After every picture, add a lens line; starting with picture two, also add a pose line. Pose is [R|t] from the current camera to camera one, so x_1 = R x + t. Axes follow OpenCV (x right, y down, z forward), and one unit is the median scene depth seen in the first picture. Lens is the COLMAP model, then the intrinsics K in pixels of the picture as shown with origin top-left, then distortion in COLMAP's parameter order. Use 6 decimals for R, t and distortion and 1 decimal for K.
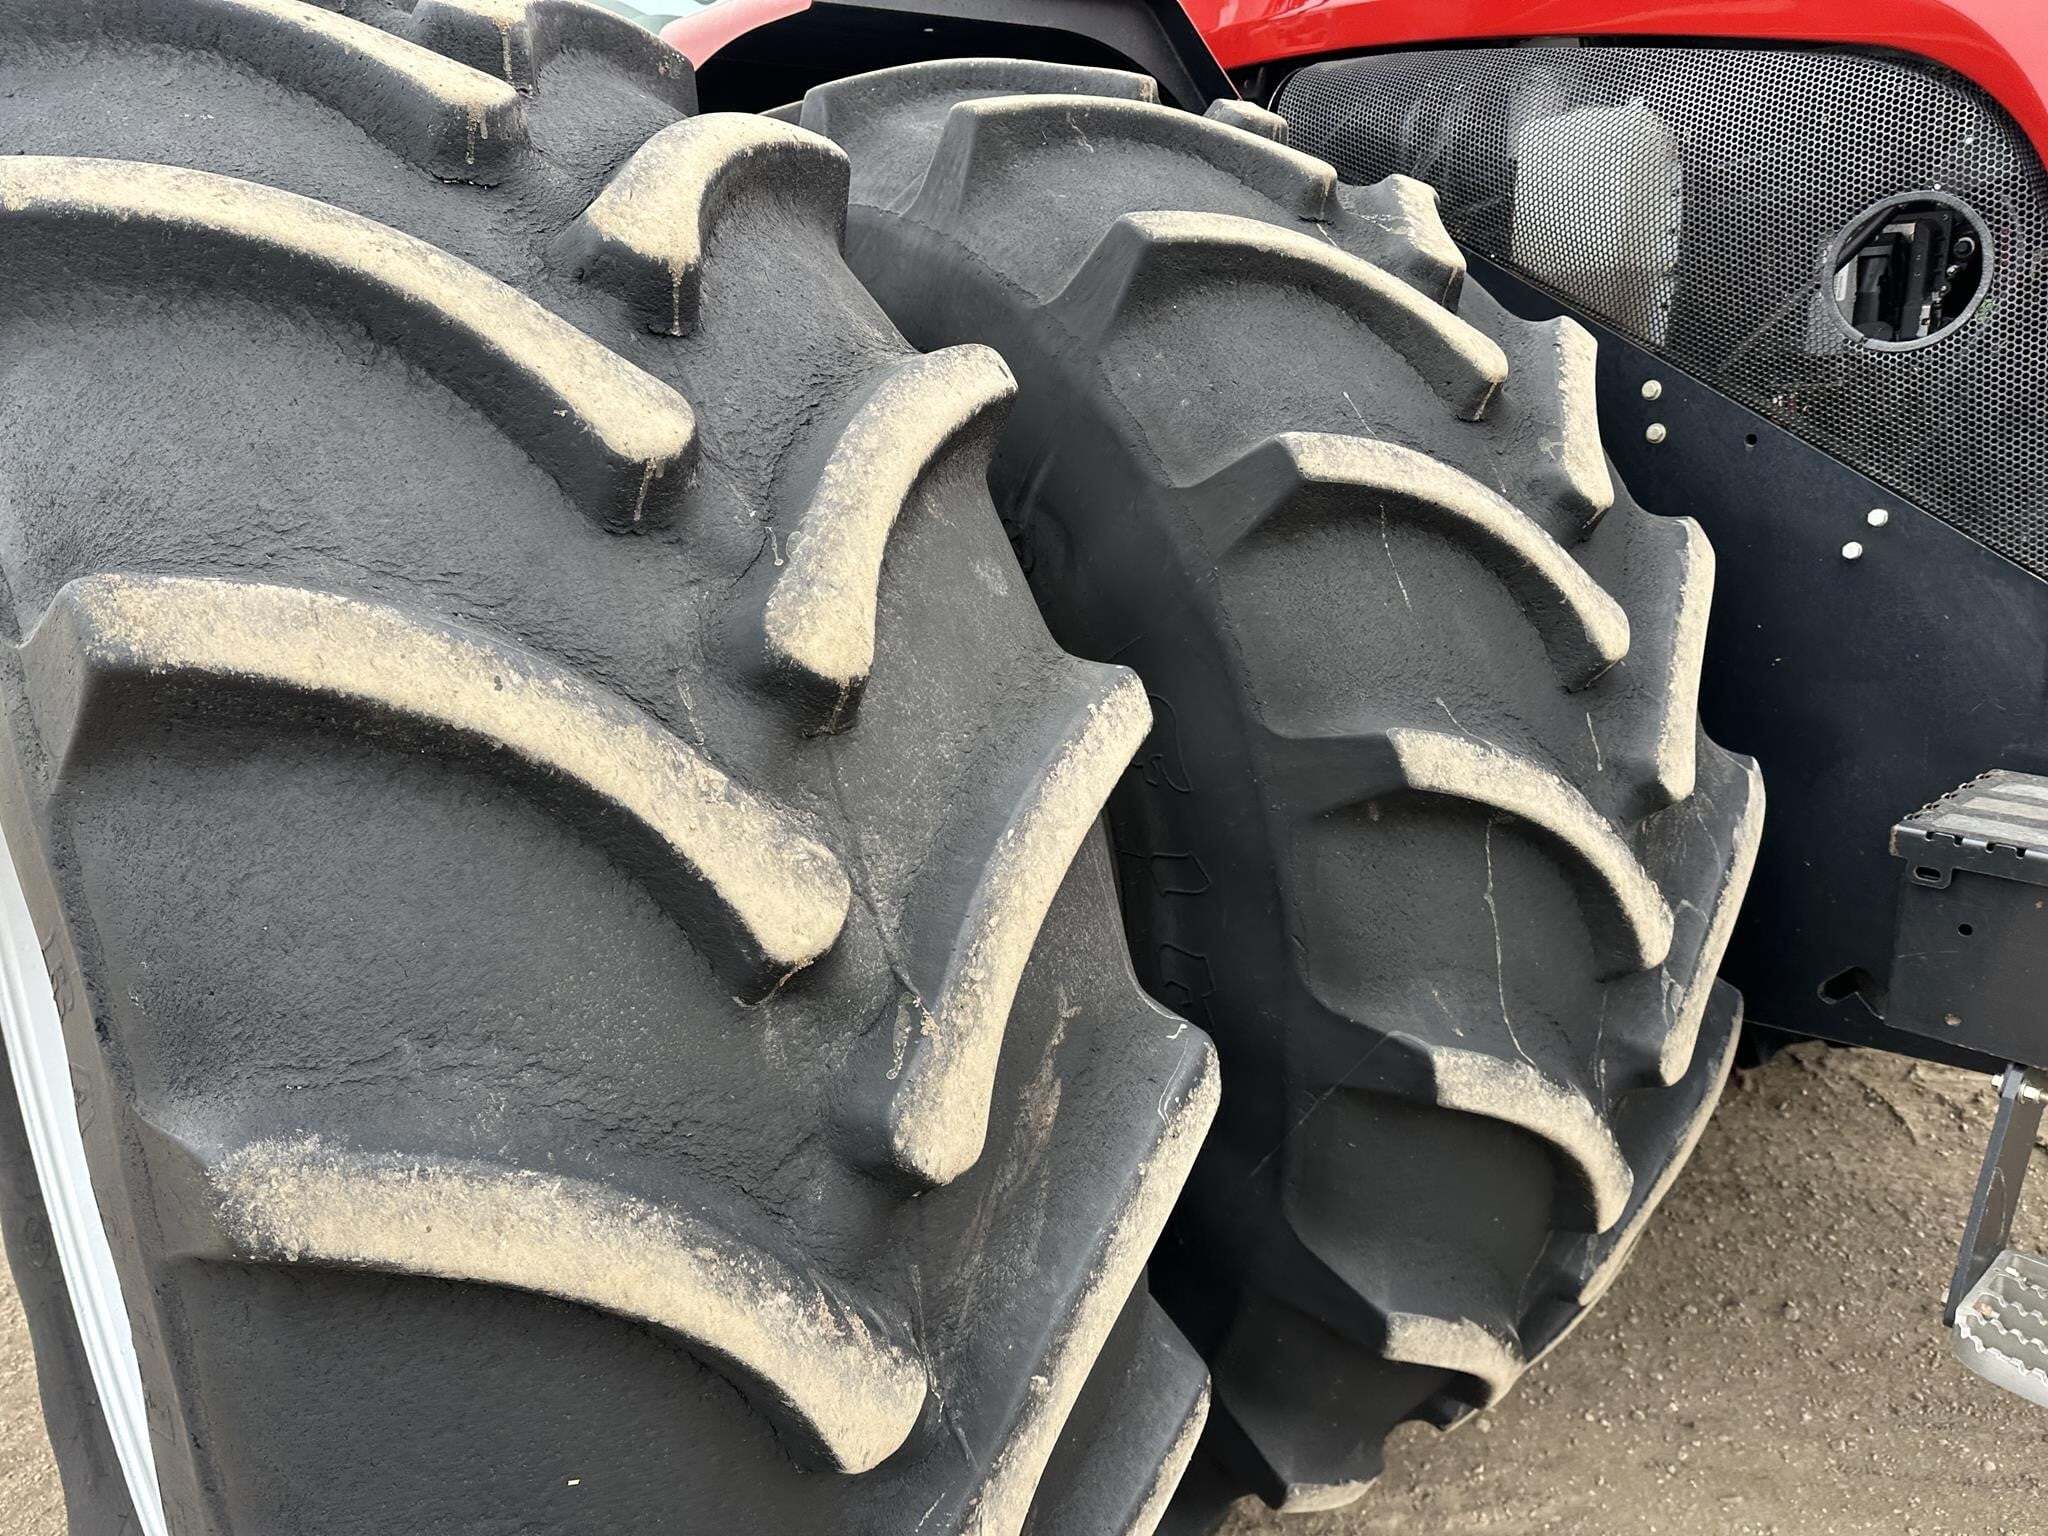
lens RADIAL K [[1451.2, 0, 1023.6], [0, 1451.2, 766.5], [0, 0, 1]] dist [0.212718, -0.461887]
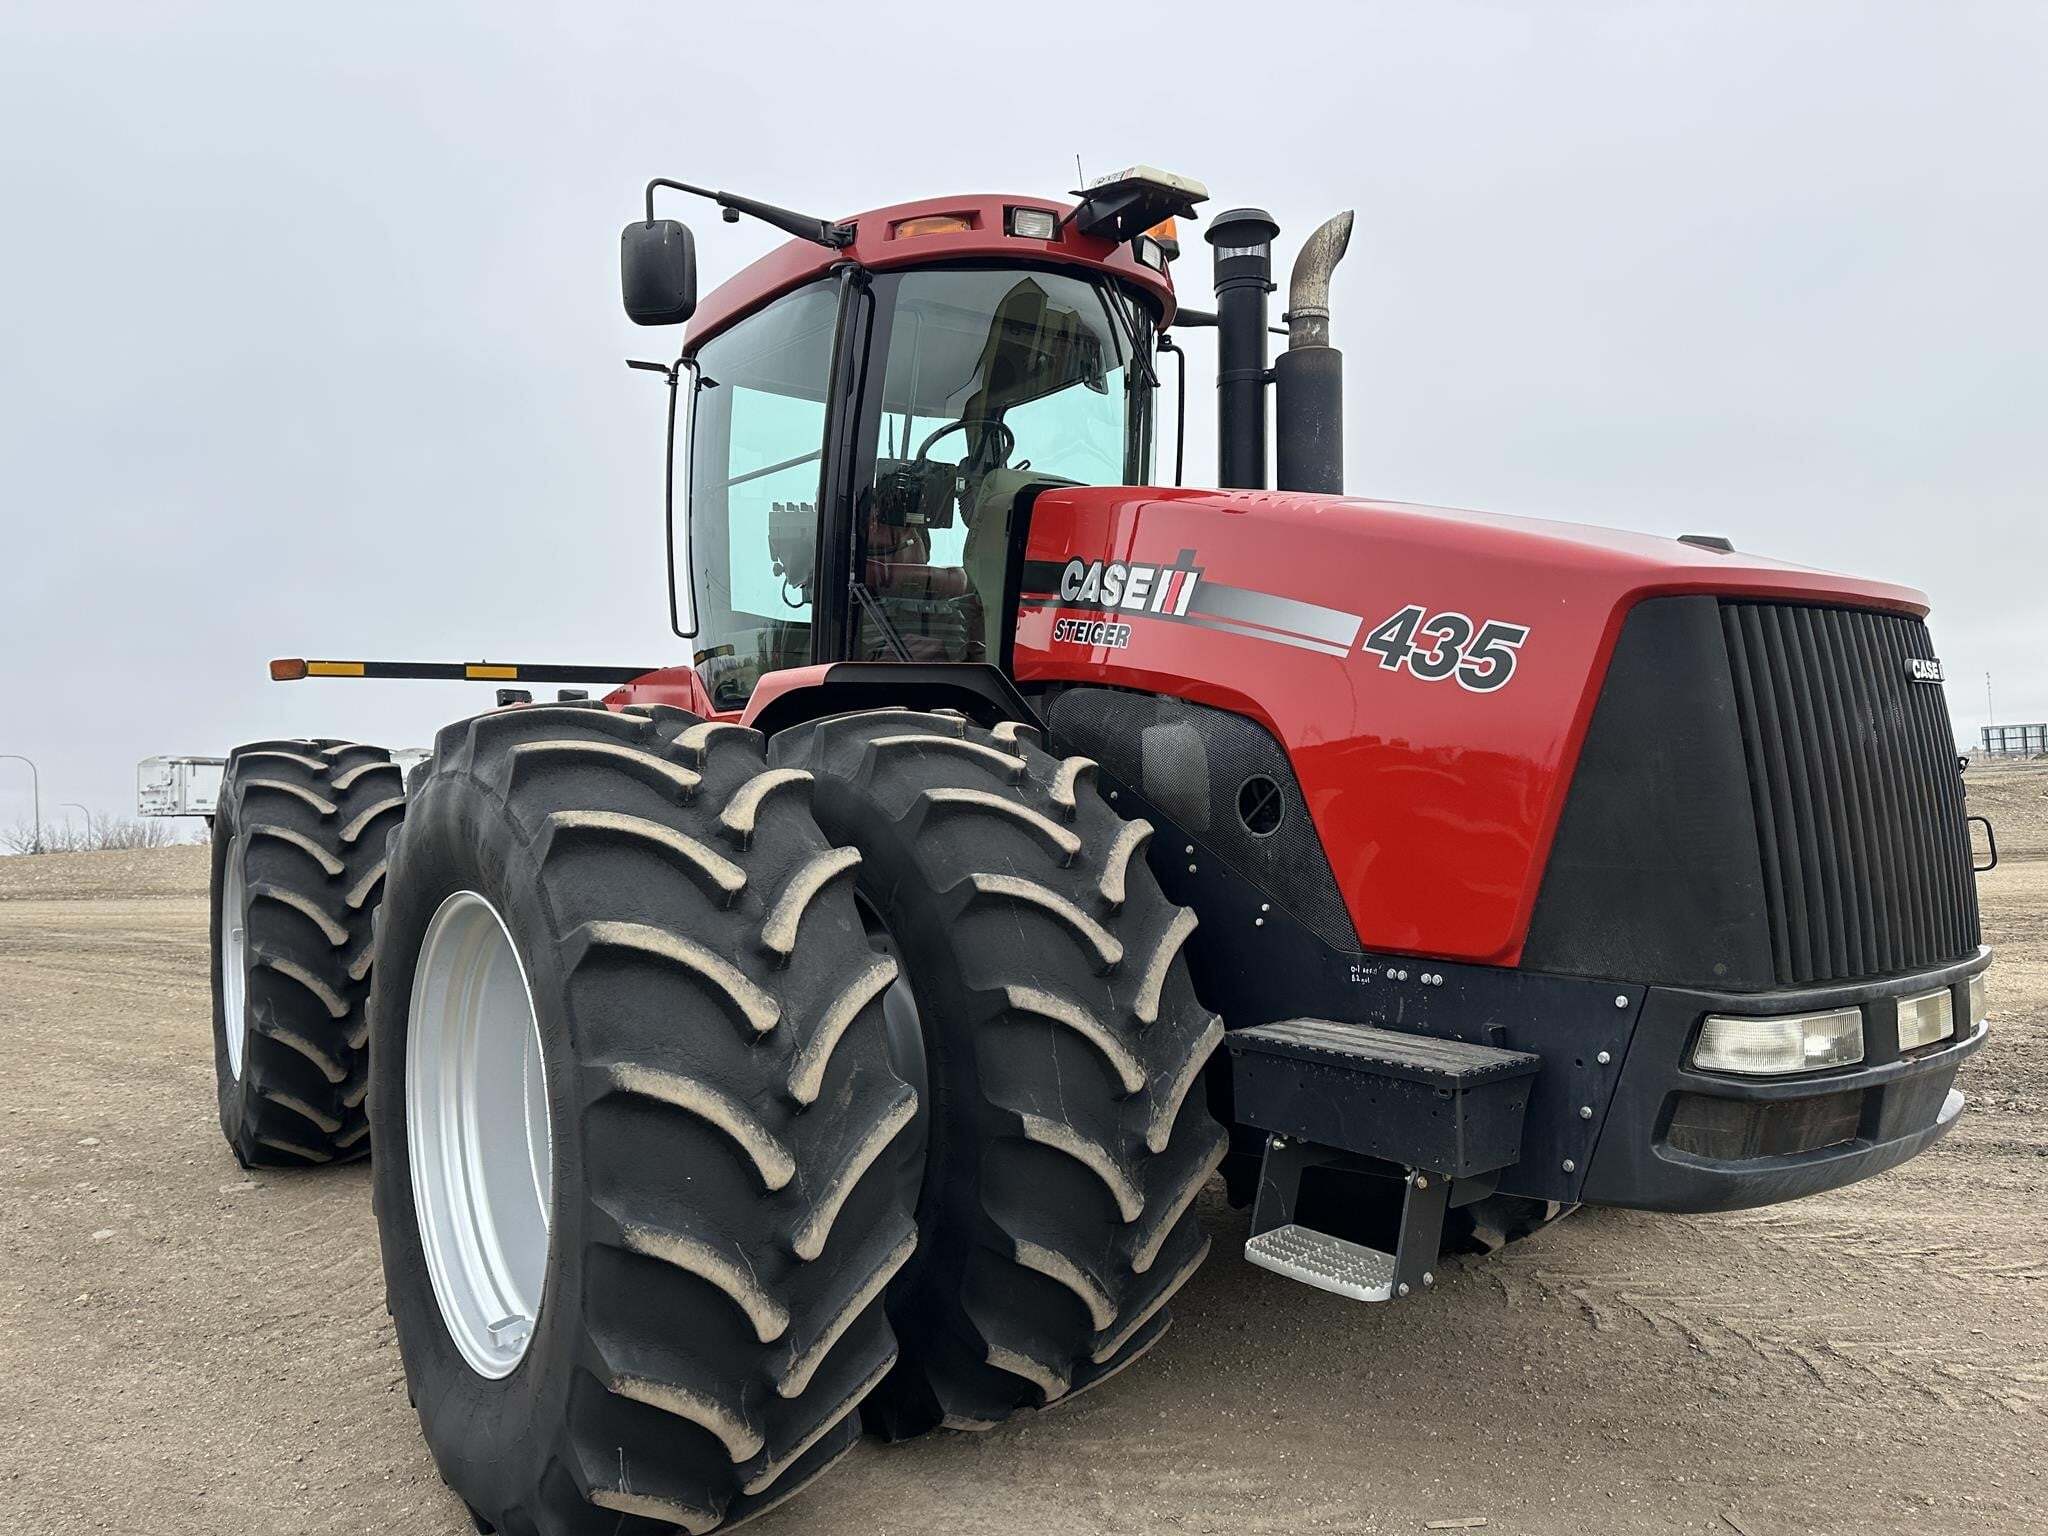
lens RADIAL K [[1451.2, 0, 1023.6], [0, 1451.2, 766.5], [0, 0, 1]] dist [0.212718, -0.461887]
pose [[0.998037, 0.000942, -0.062622, 0.582922], [-0.016890, 0.966889, -0.254639, 0.342682], [0.060309, 0.255197, 0.965006, -2.132523]]
